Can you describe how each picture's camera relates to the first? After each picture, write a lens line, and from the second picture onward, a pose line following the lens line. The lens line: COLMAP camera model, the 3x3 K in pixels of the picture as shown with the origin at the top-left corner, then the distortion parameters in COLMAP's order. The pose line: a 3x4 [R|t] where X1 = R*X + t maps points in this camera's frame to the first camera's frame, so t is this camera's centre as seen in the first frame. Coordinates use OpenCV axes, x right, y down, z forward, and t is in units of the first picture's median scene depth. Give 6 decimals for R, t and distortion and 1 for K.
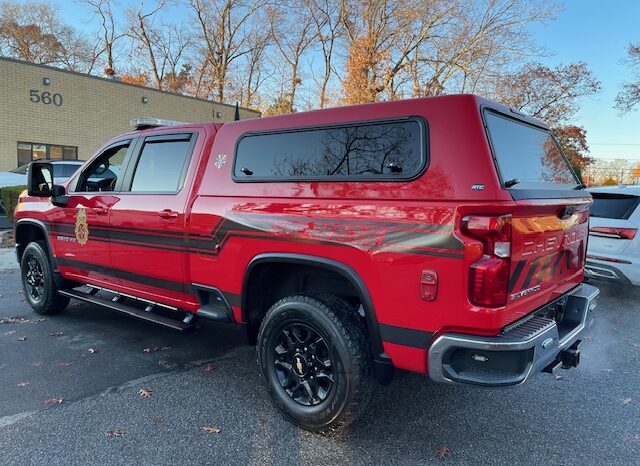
lens RADIAL K [[482.8, 0, 320.2], [0, 482.8, 243.3], [0, 0, 1]] dist [0.057867, -0.074419]
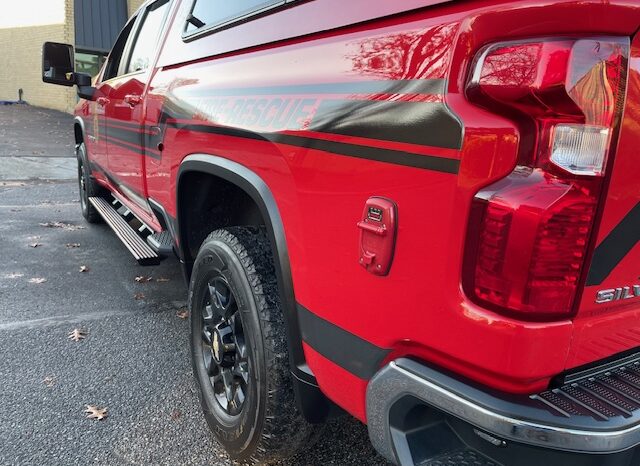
lens RADIAL K [[482.8, 0, 320.2], [0, 482.8, 243.3], [0, 0, 1]] dist [0.057867, -0.074419]
pose [[0.945721, 0.128518, -0.298488, 0.248097], [-0.090856, 0.986417, 0.136849, 0.034650], [0.312021, -0.102302, 0.944551, 0.498176]]
